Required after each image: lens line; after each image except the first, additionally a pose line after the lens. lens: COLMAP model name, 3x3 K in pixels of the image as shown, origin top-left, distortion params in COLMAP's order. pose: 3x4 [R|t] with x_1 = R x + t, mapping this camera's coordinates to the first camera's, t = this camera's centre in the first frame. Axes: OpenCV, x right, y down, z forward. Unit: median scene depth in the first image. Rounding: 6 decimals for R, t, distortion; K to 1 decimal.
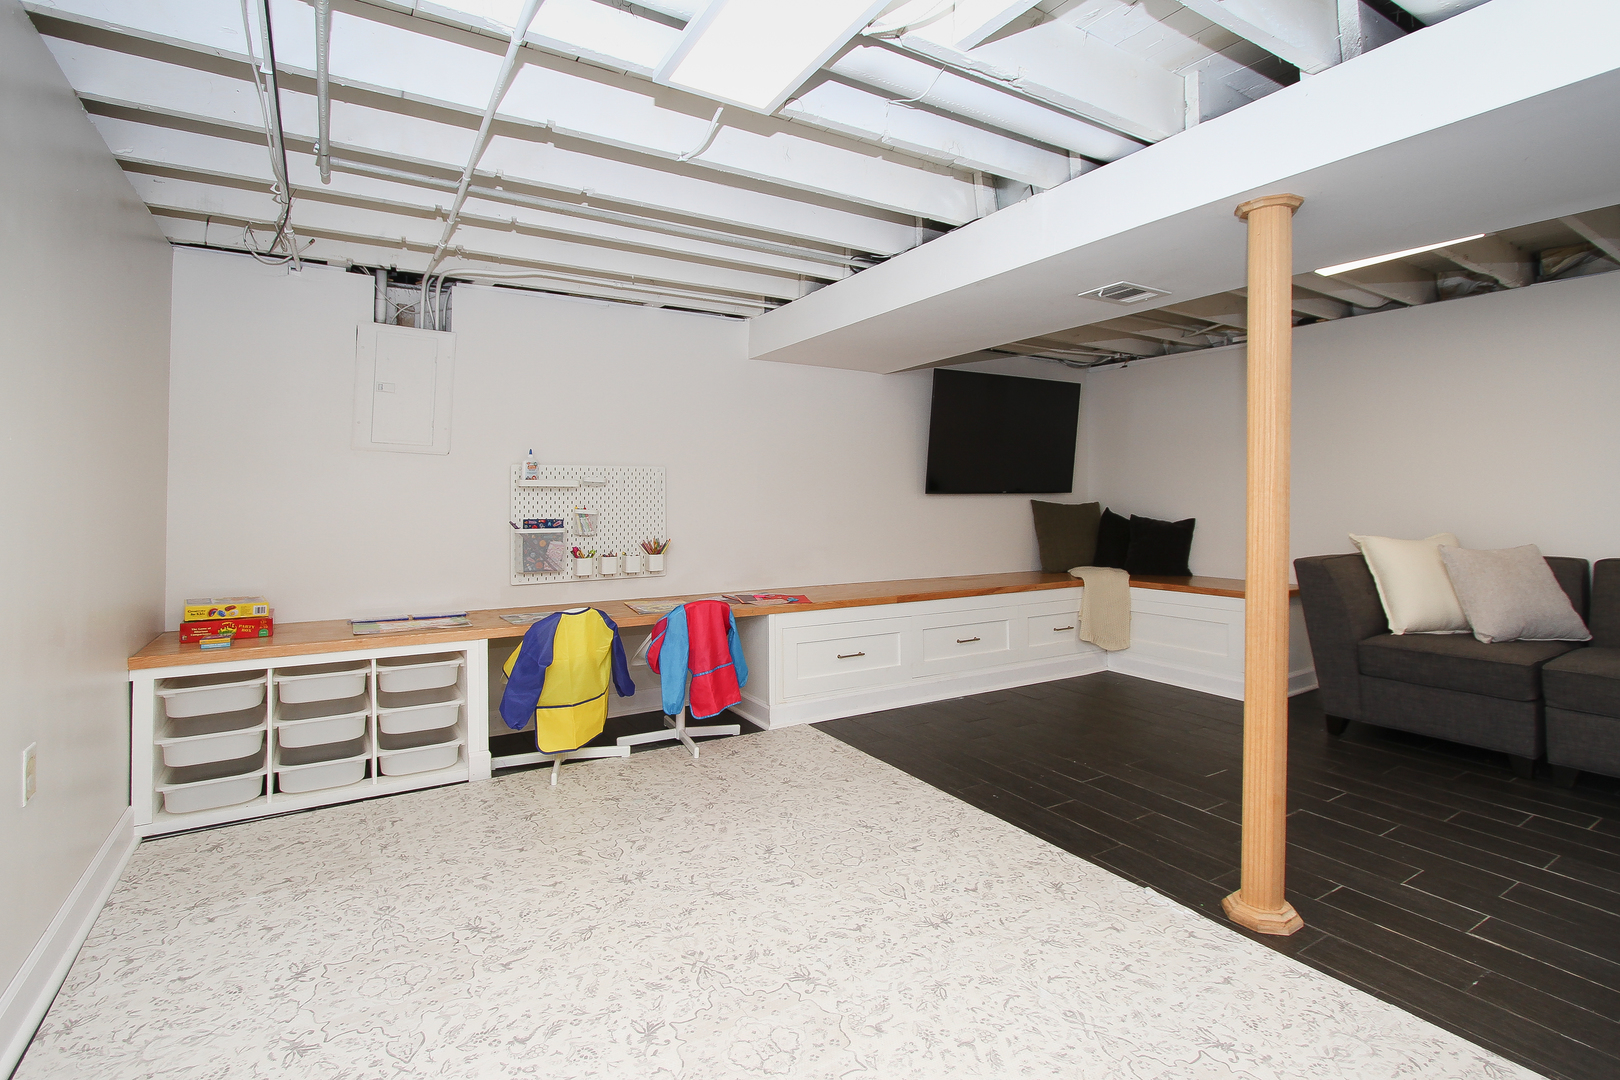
lens RADIAL K [[770.5, 0, 801.1], [0, 770.5, 492.2], [0, 0, 1]] dist [0.003426, -0.000159]
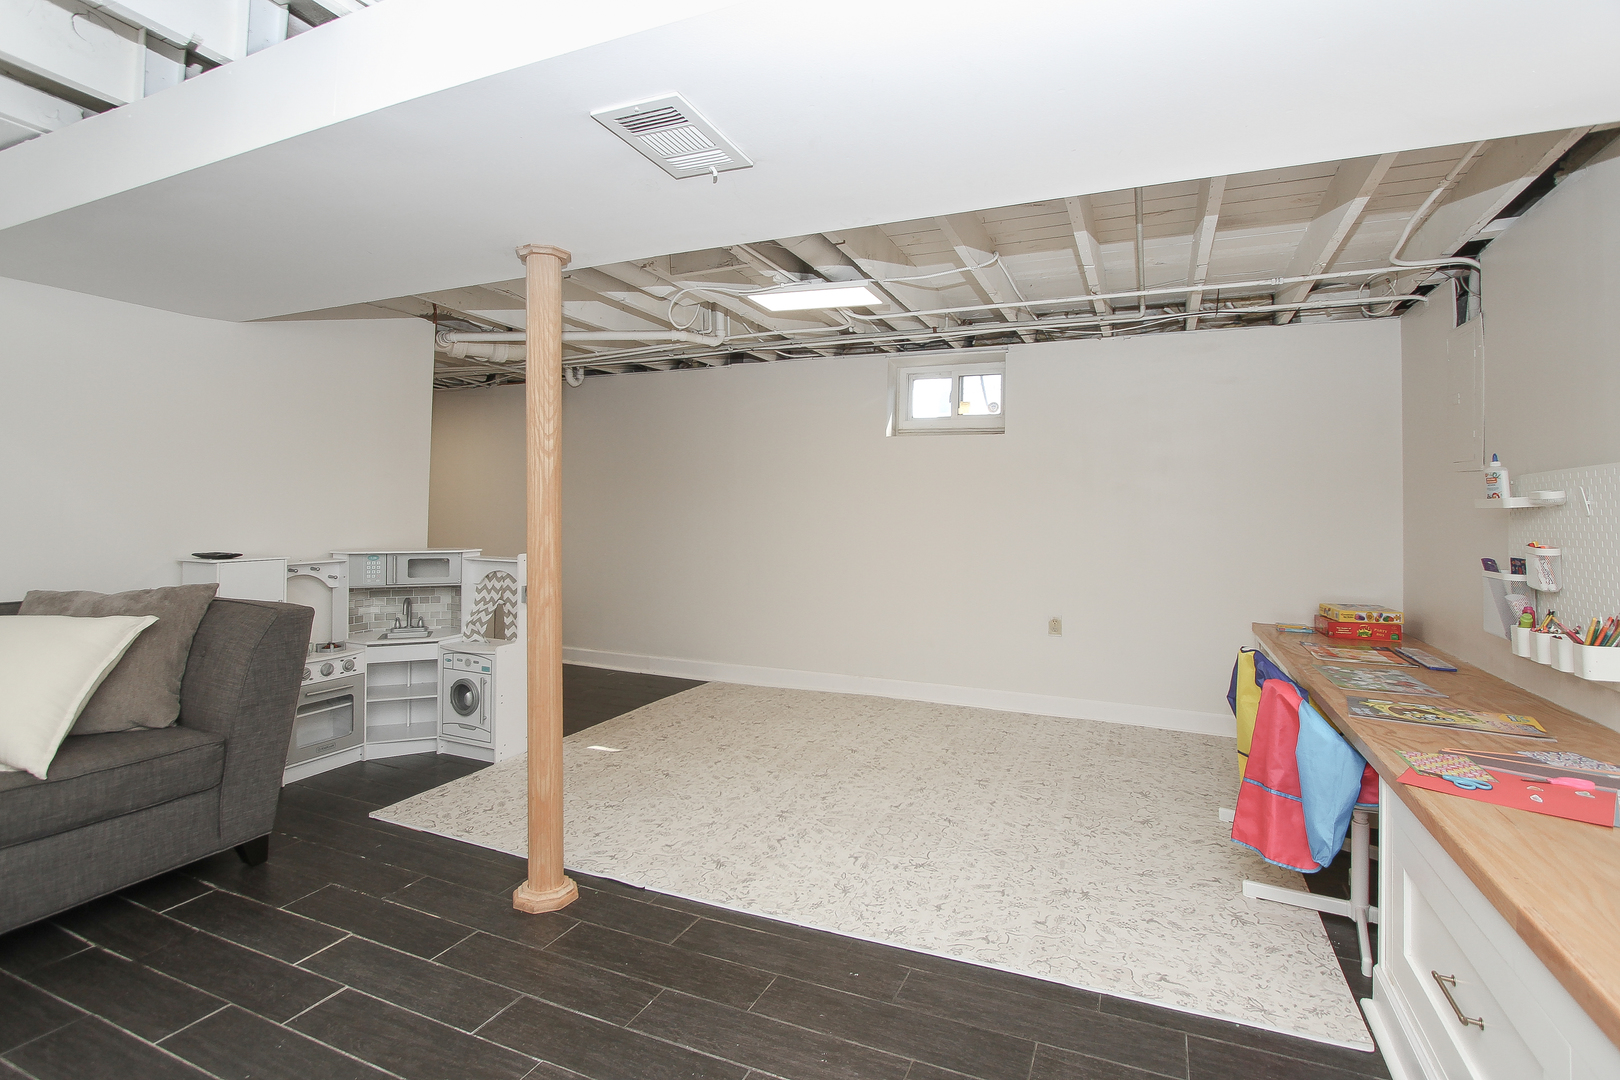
lens RADIAL K [[770.5, 0, 811.9], [0, 770.5, 529.7], [0, 0, 1]] dist [0.003426, -0.000159]
pose [[-0.818948, 0.000721, -0.573867, 0.864827], [-0.006819, 0.999916, 0.010988, 0.015772], [0.573827, 0.012912, -0.818875, 1.989583]]
